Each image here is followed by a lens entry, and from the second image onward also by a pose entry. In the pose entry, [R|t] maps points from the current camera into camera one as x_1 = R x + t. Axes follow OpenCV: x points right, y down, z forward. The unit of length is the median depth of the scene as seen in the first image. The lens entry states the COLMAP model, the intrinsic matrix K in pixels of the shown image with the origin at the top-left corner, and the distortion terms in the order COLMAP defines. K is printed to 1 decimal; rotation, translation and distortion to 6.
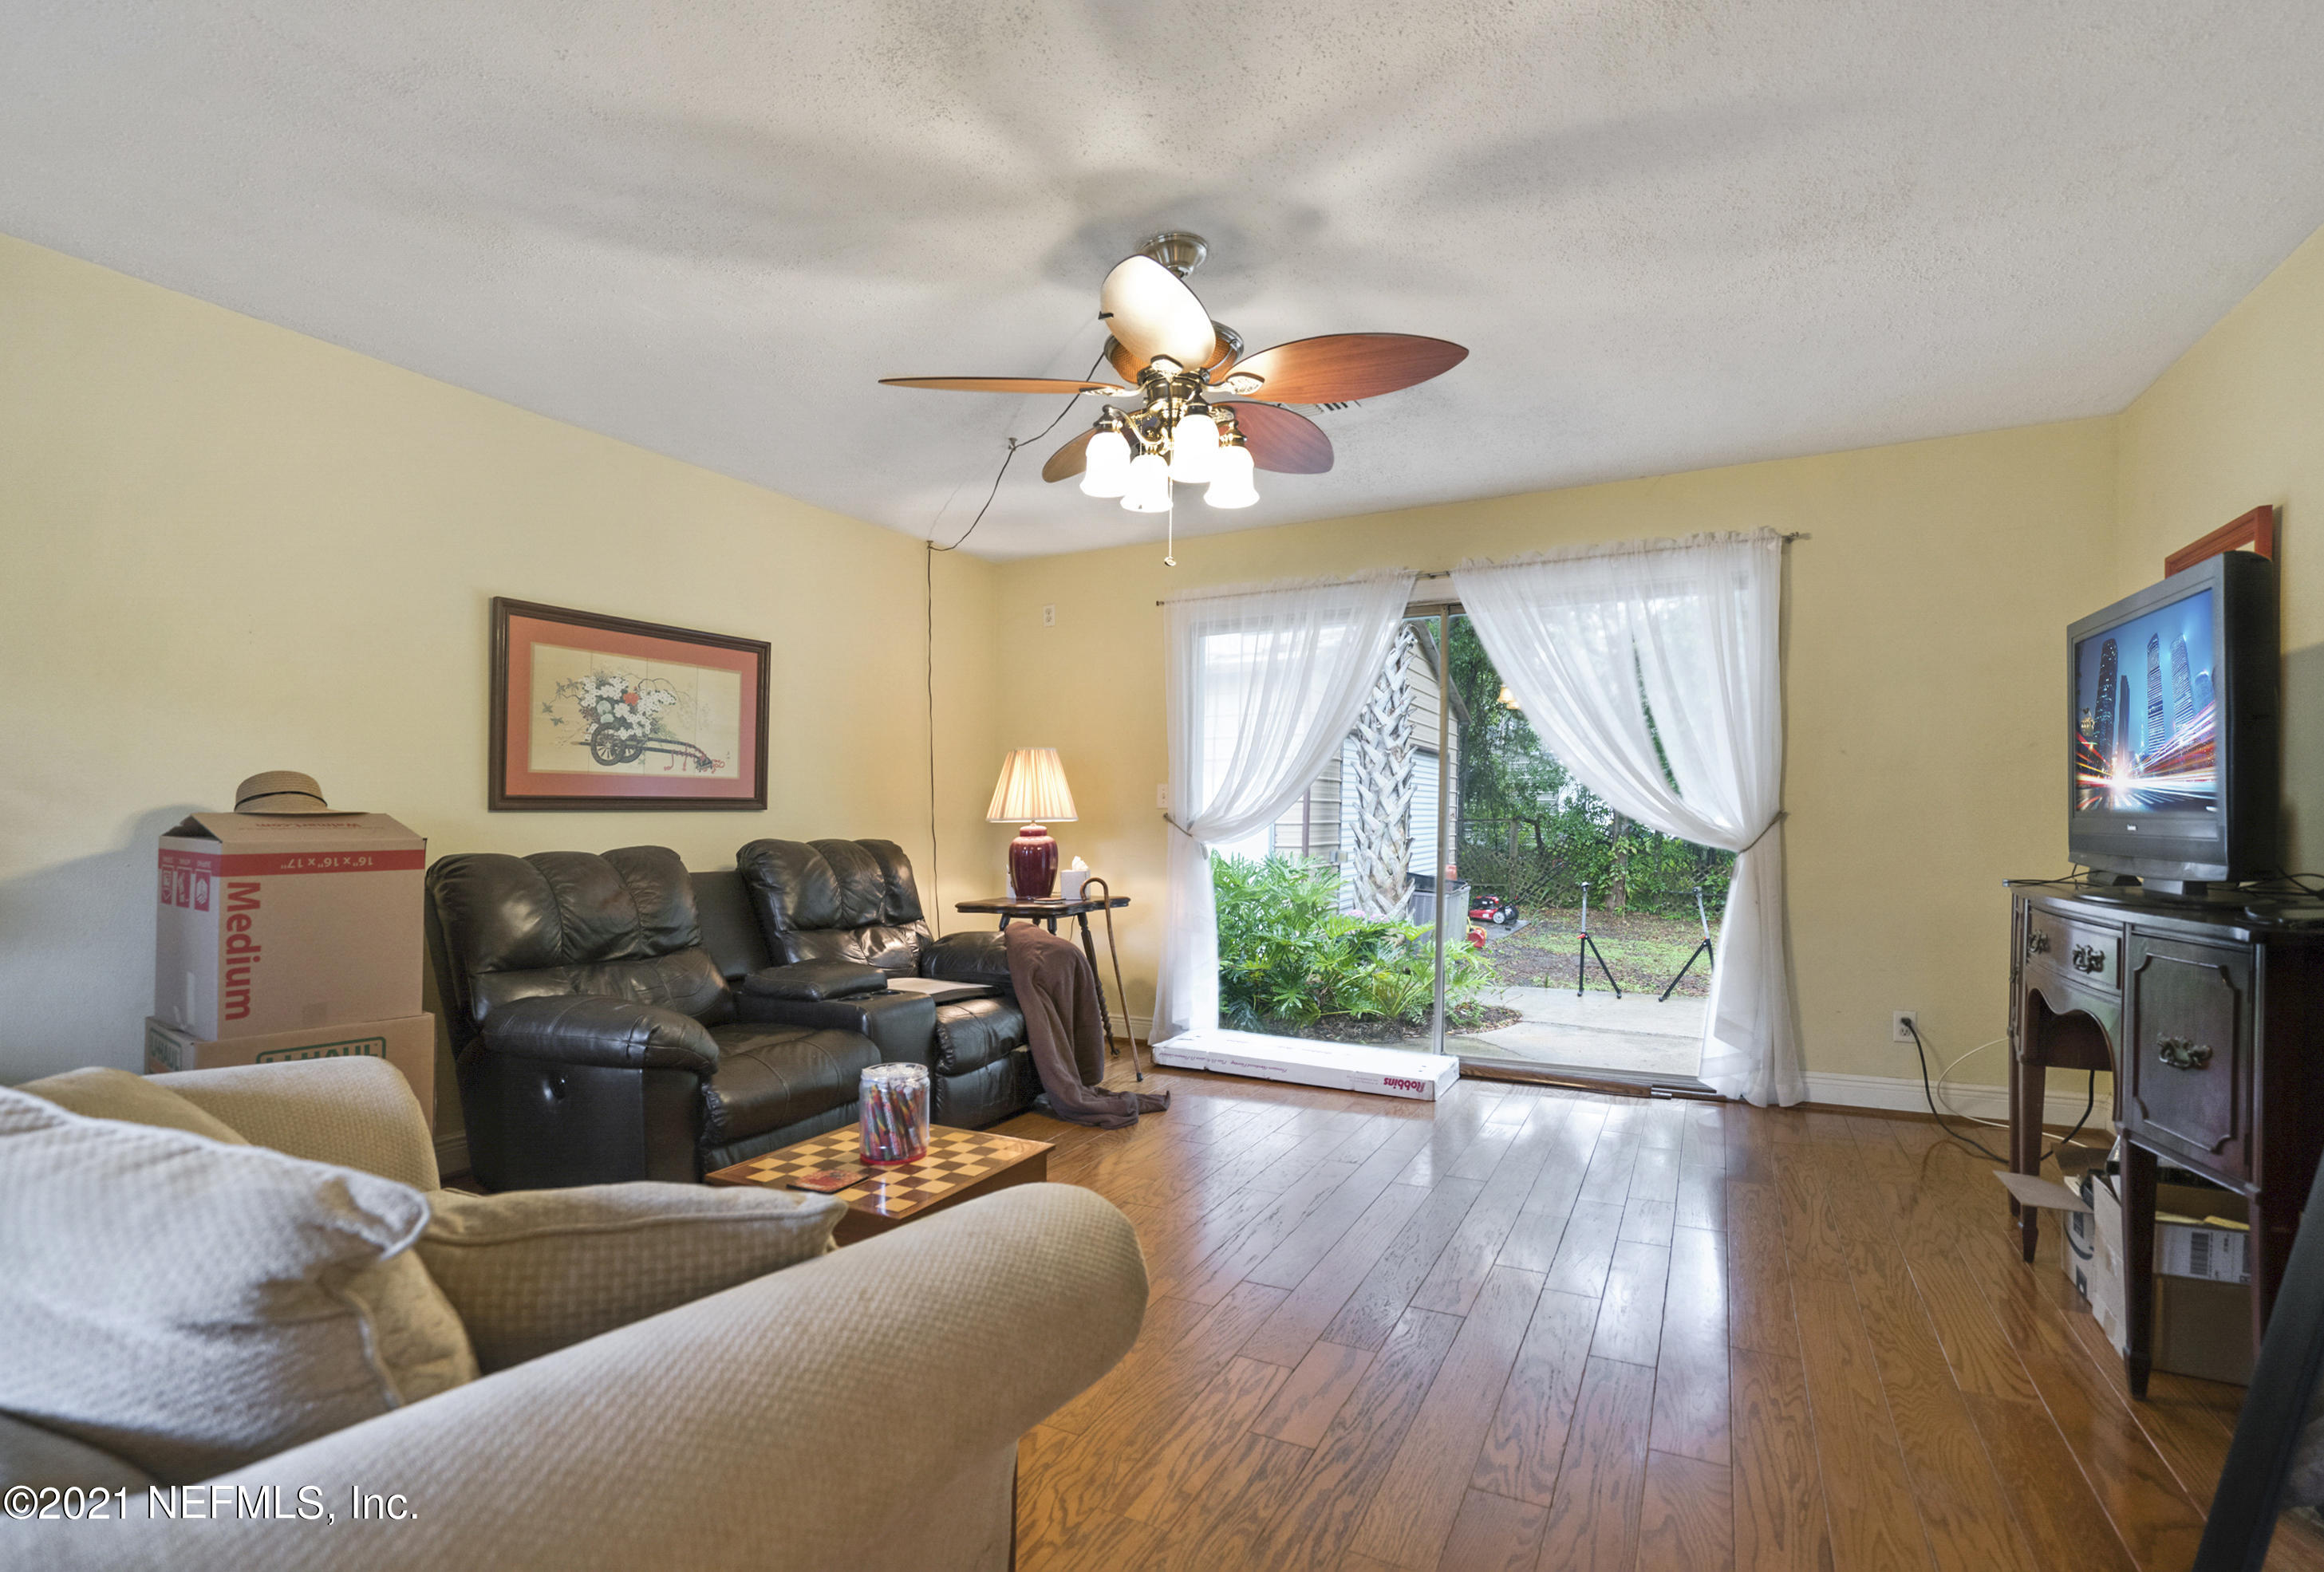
lens RADIAL K [[1111.5, 0, 1164.6], [0, 1111.5, 805.9], [0, 0, 1]] dist [-0.002505, -0.000135]
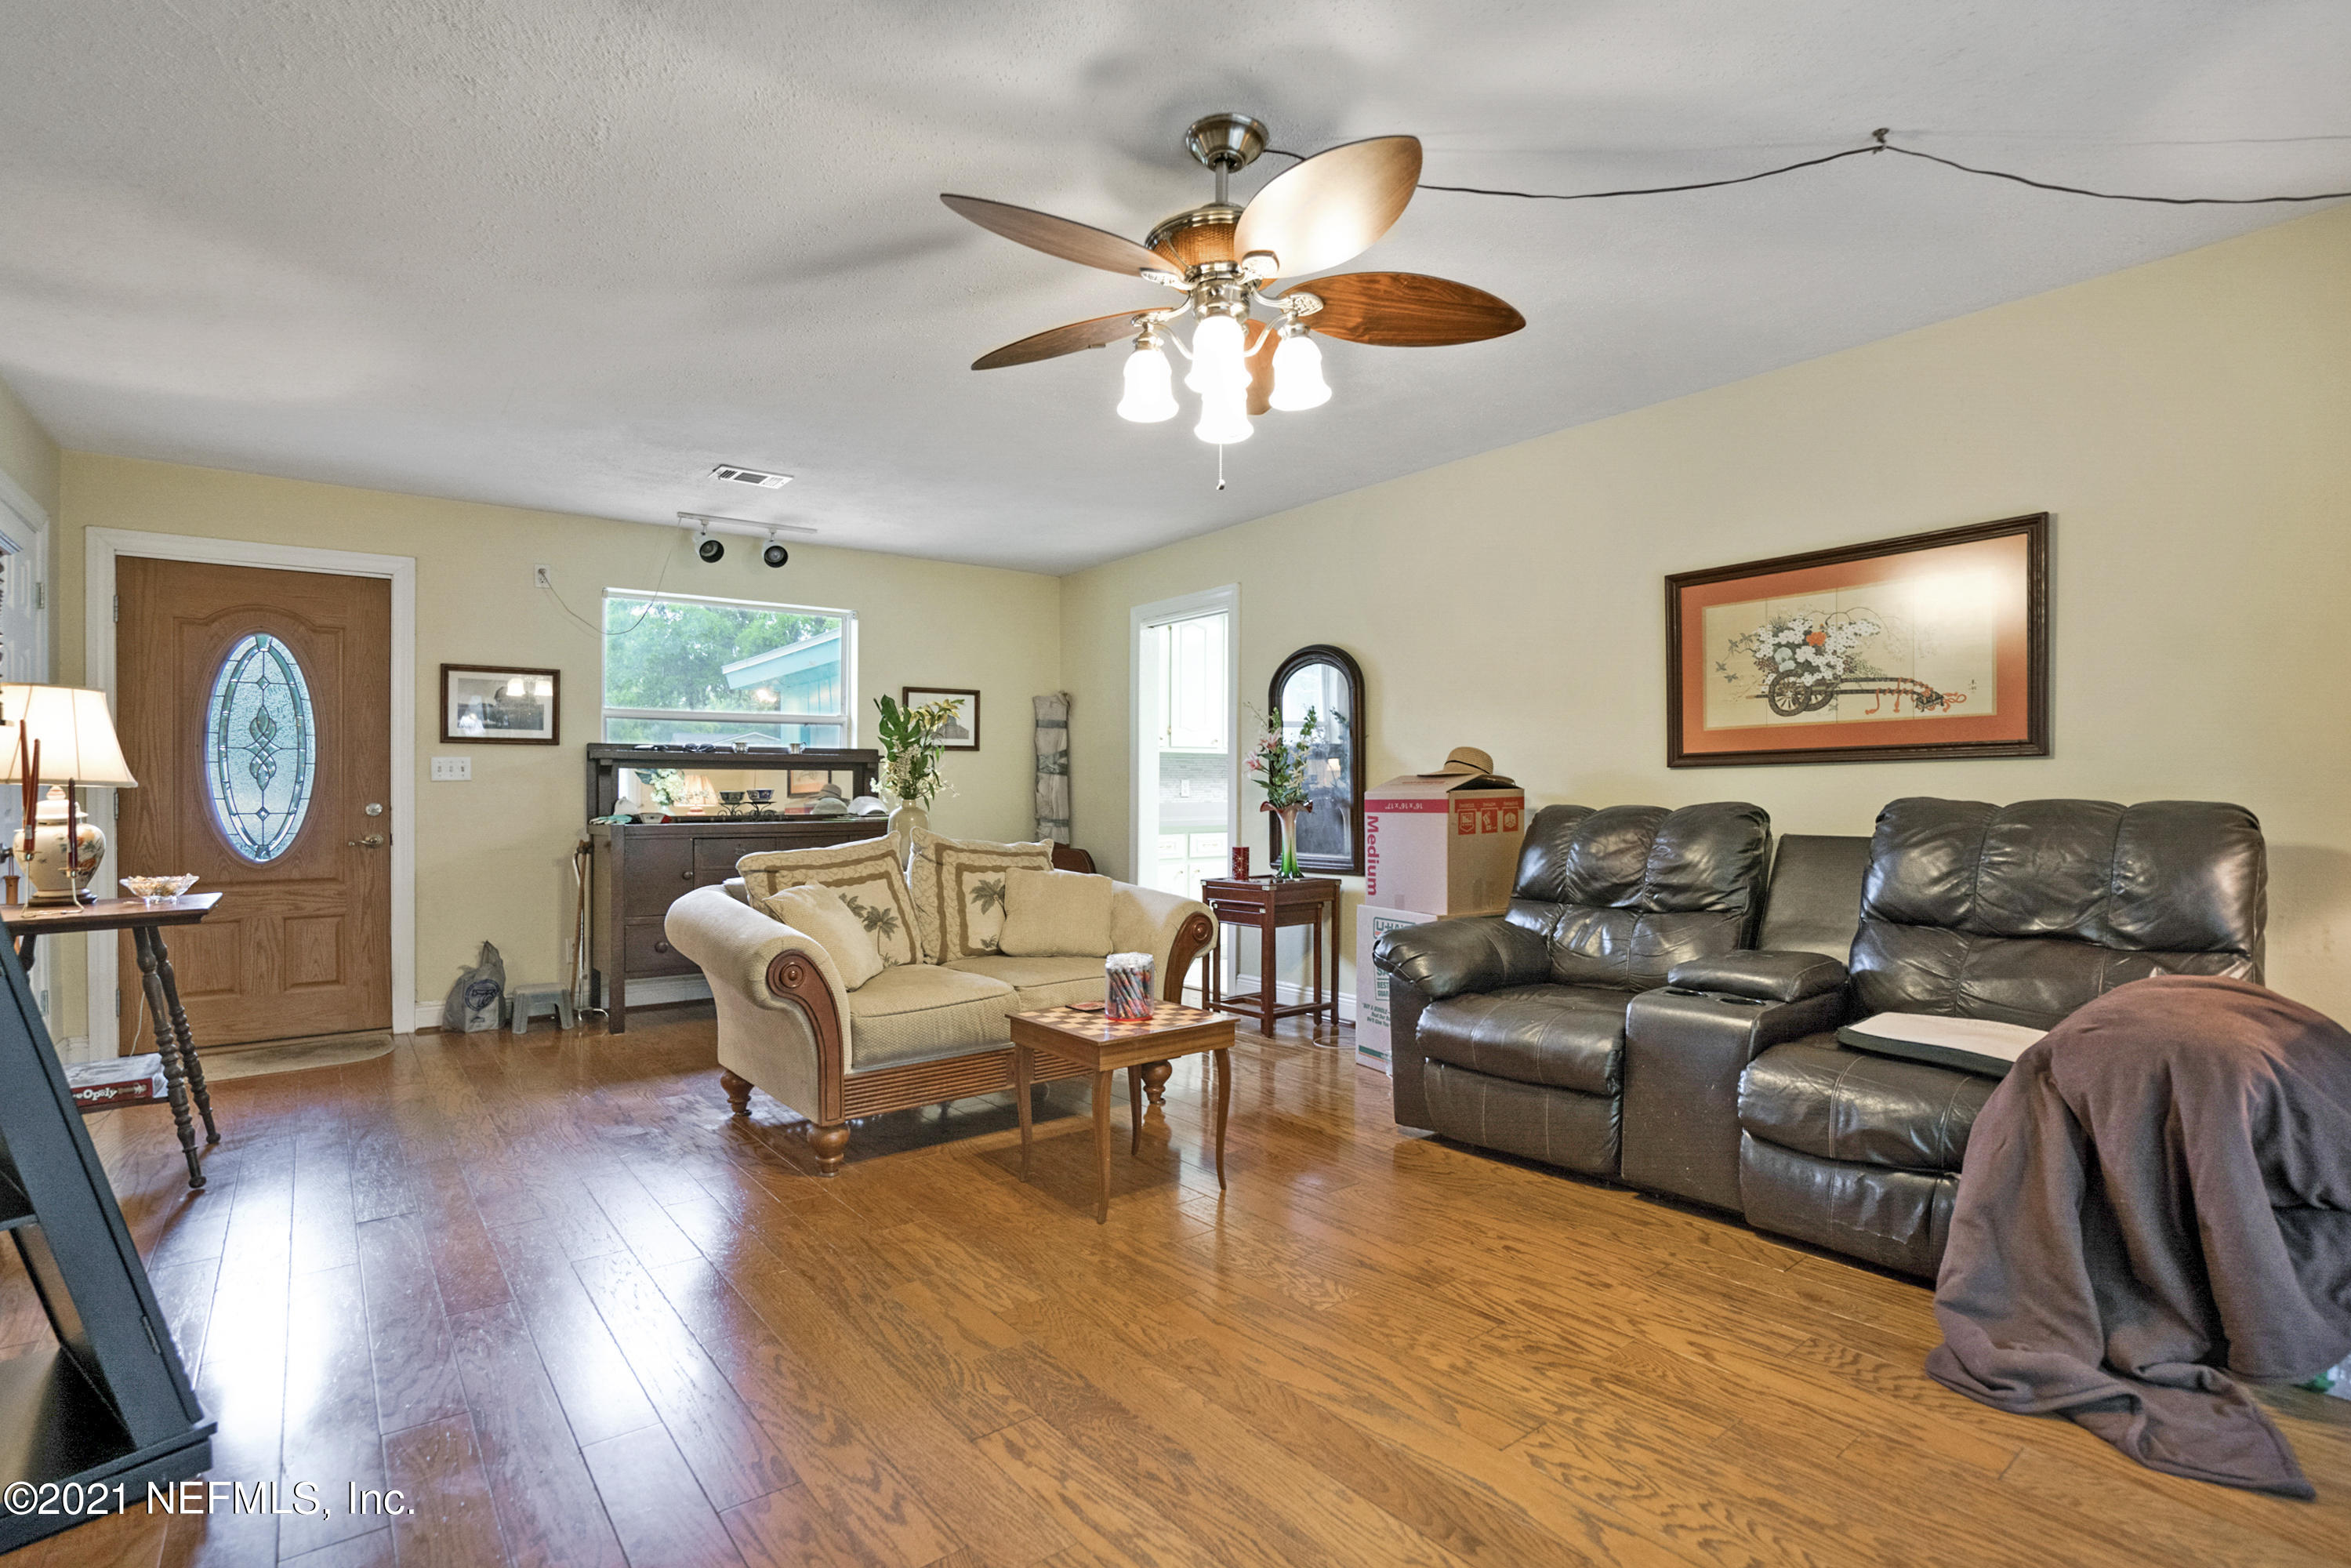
lens RADIAL K [[1118.0, 0, 1169.3], [0, 1118.0, 786.3], [0, 0, 1]] dist [-0.001468, -0.000090]
pose [[-0.433231, 0.004814, -0.901270, 0.577335], [0.021785, 0.999750, -0.005132, 0.016132], [0.901020, -0.021858, -0.433228, 0.950934]]
